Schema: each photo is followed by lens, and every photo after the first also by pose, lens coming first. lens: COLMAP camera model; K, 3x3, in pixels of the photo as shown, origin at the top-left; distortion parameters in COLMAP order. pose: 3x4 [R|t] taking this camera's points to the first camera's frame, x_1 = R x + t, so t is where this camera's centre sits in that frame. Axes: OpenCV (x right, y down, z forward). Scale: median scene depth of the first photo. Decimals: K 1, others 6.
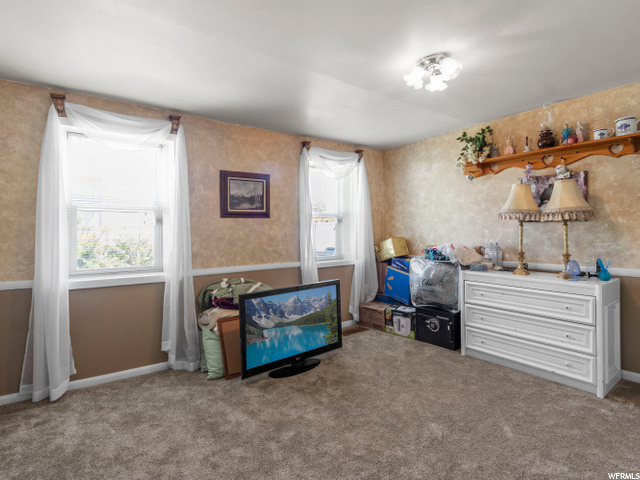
lens RADIAL K [[374.1, 0, 320.0], [0, 374.1, 240.0], [0, 0, 1]] dist [0.003674, 0.001519]
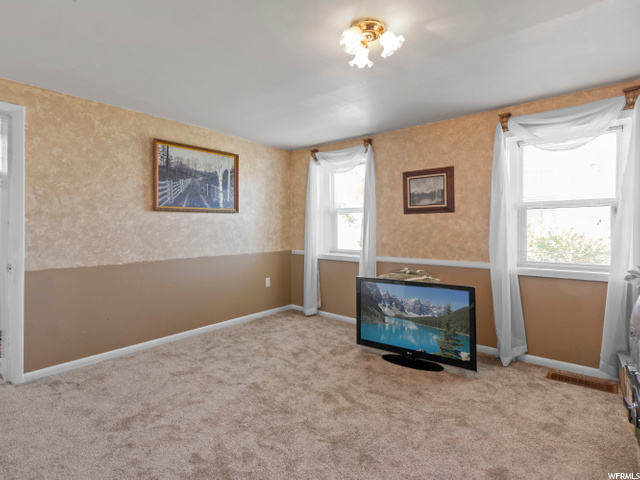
lens RADIAL K [[334.6, 0, 320.3], [0, 334.6, 243.6], [0, 0, 1]] dist [0.001933, 0.000857]
pose [[0.162899, 0.058524, -0.984906, 0.674116], [-0.030320, 0.998065, 0.054291, -0.016653], [0.986177, 0.021018, 0.164358, 0.556251]]
